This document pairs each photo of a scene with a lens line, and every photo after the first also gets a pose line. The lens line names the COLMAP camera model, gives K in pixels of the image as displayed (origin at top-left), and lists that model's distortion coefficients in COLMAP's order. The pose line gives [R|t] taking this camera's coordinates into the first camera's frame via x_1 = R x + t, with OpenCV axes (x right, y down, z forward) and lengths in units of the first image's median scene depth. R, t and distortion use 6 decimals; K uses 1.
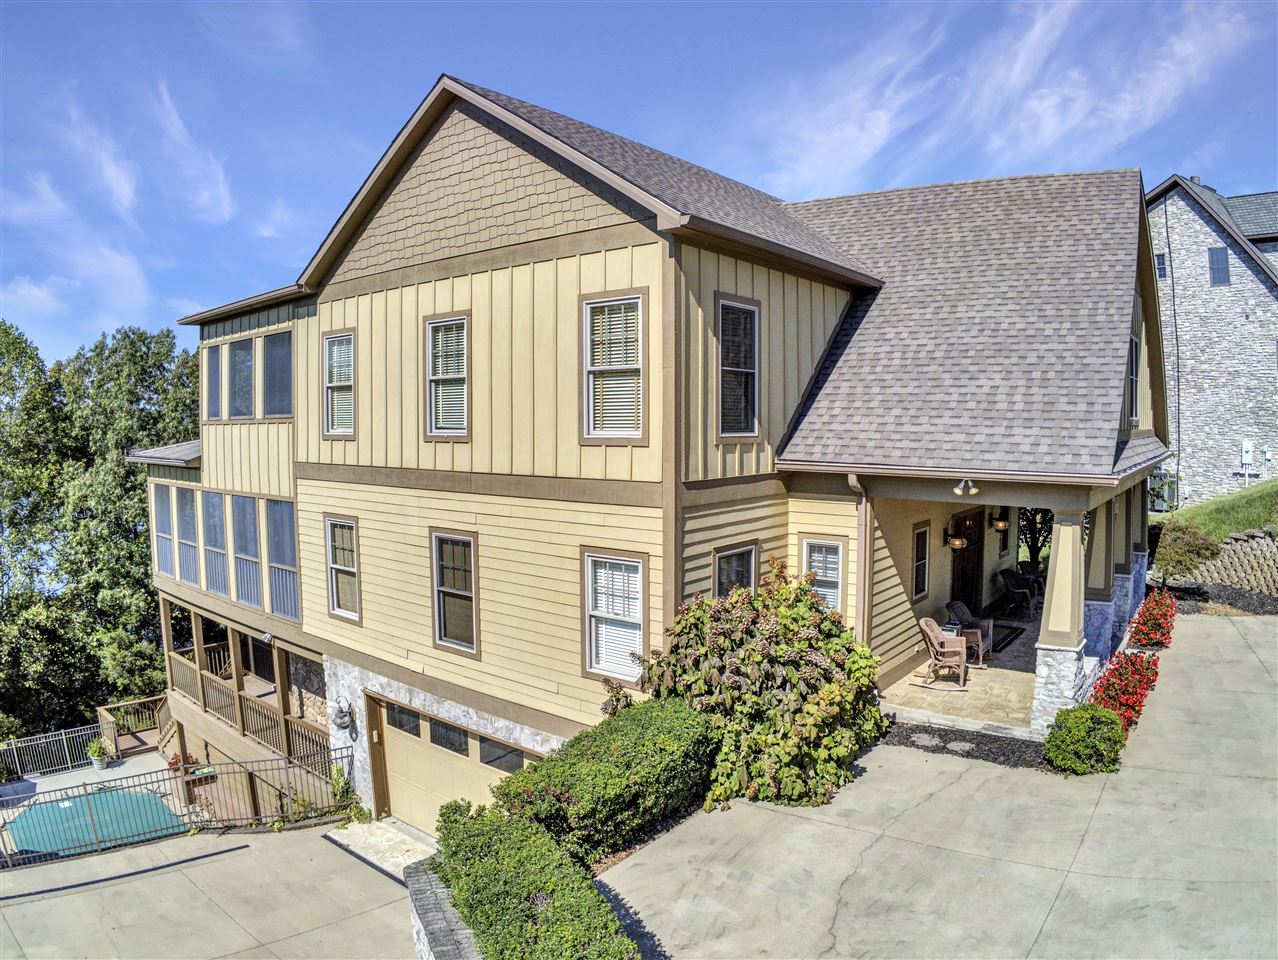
lens RADIAL K [[867.2, 0, 638.1], [0, 867.2, 483.0], [0, 0, 1]] dist [-0.259298, 0.039948]
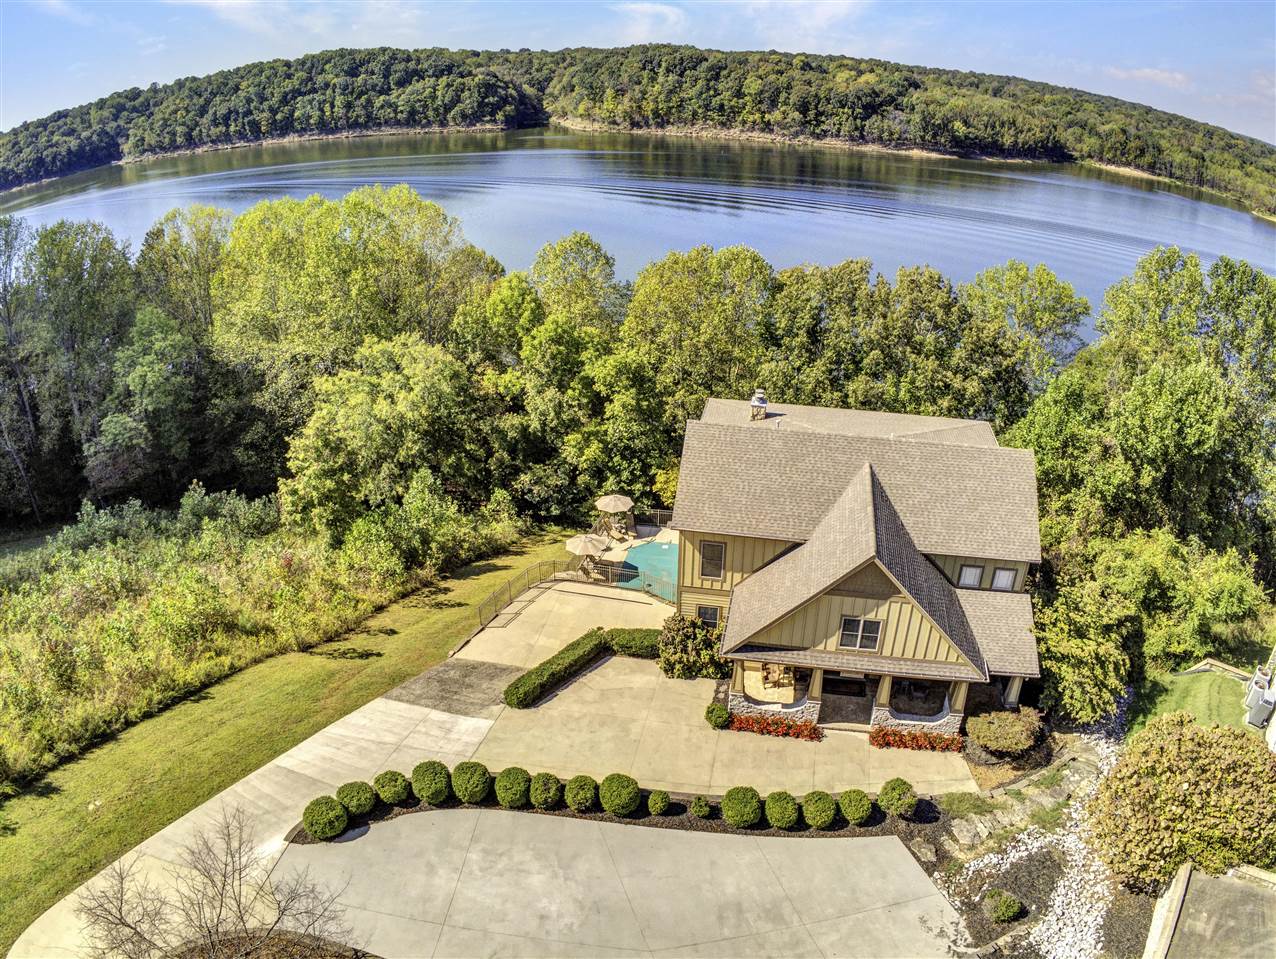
lens RADIAL K [[865.8, 0, 636.9], [0, 865.8, 483.8], [0, 0, 1]] dist [-0.259298, 0.039948]
pose [[0.458430, 0.415262, -0.785747, 2.091869], [-0.070777, 0.898374, 0.433491, -1.539550], [0.885908, -0.143112, 0.441233, -0.551076]]
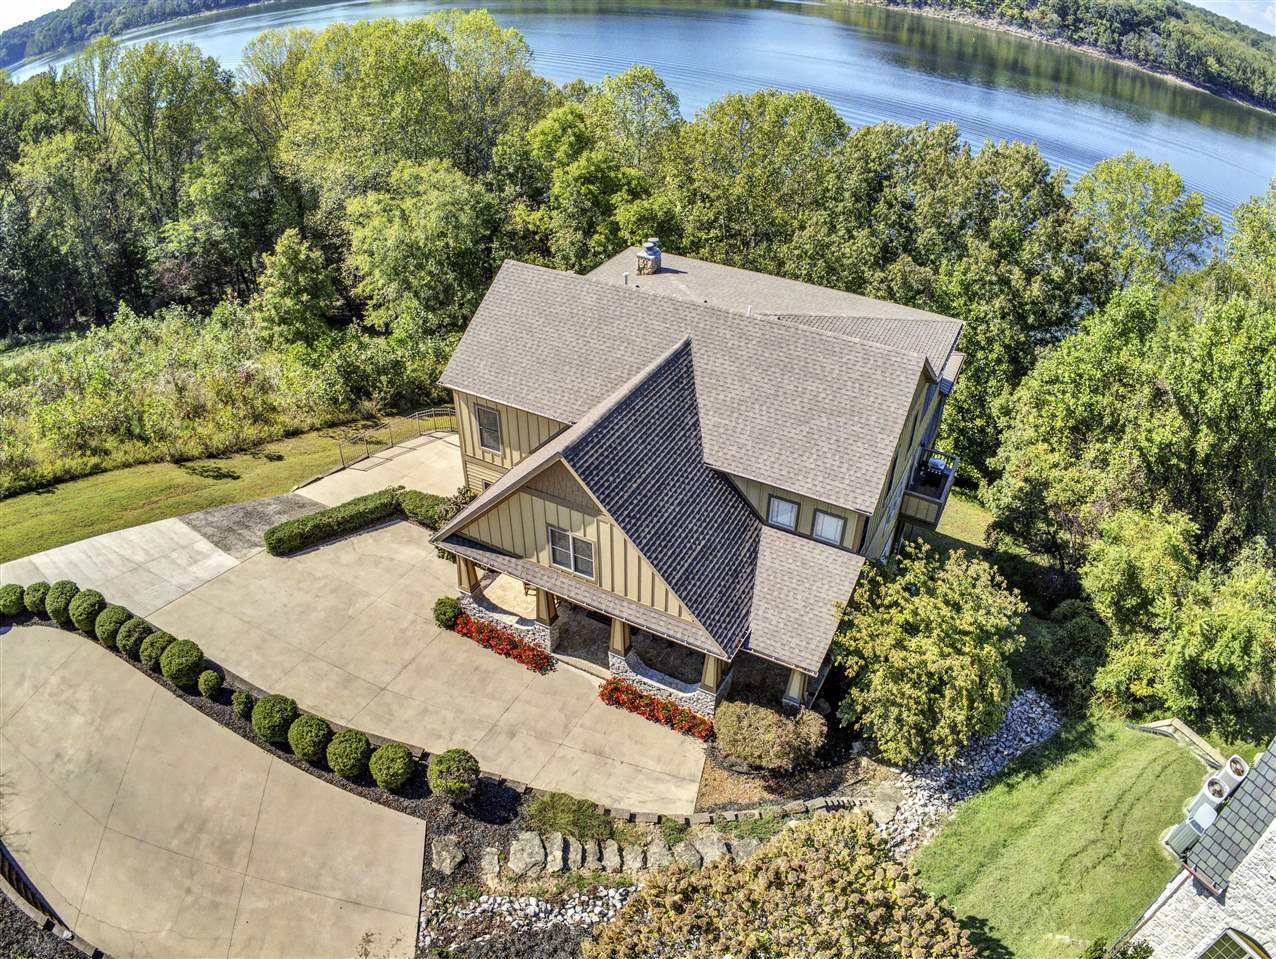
lens RADIAL K [[865.8, 0, 639.9], [0, 865.8, 483.0], [0, 0, 1]] dist [-0.259298, 0.039948]
pose [[0.174308, 0.588668, -0.789358, 2.088880], [-0.081465, 0.807503, 0.584211, -1.387541], [0.981316, -0.037528, 0.188710, 0.827179]]
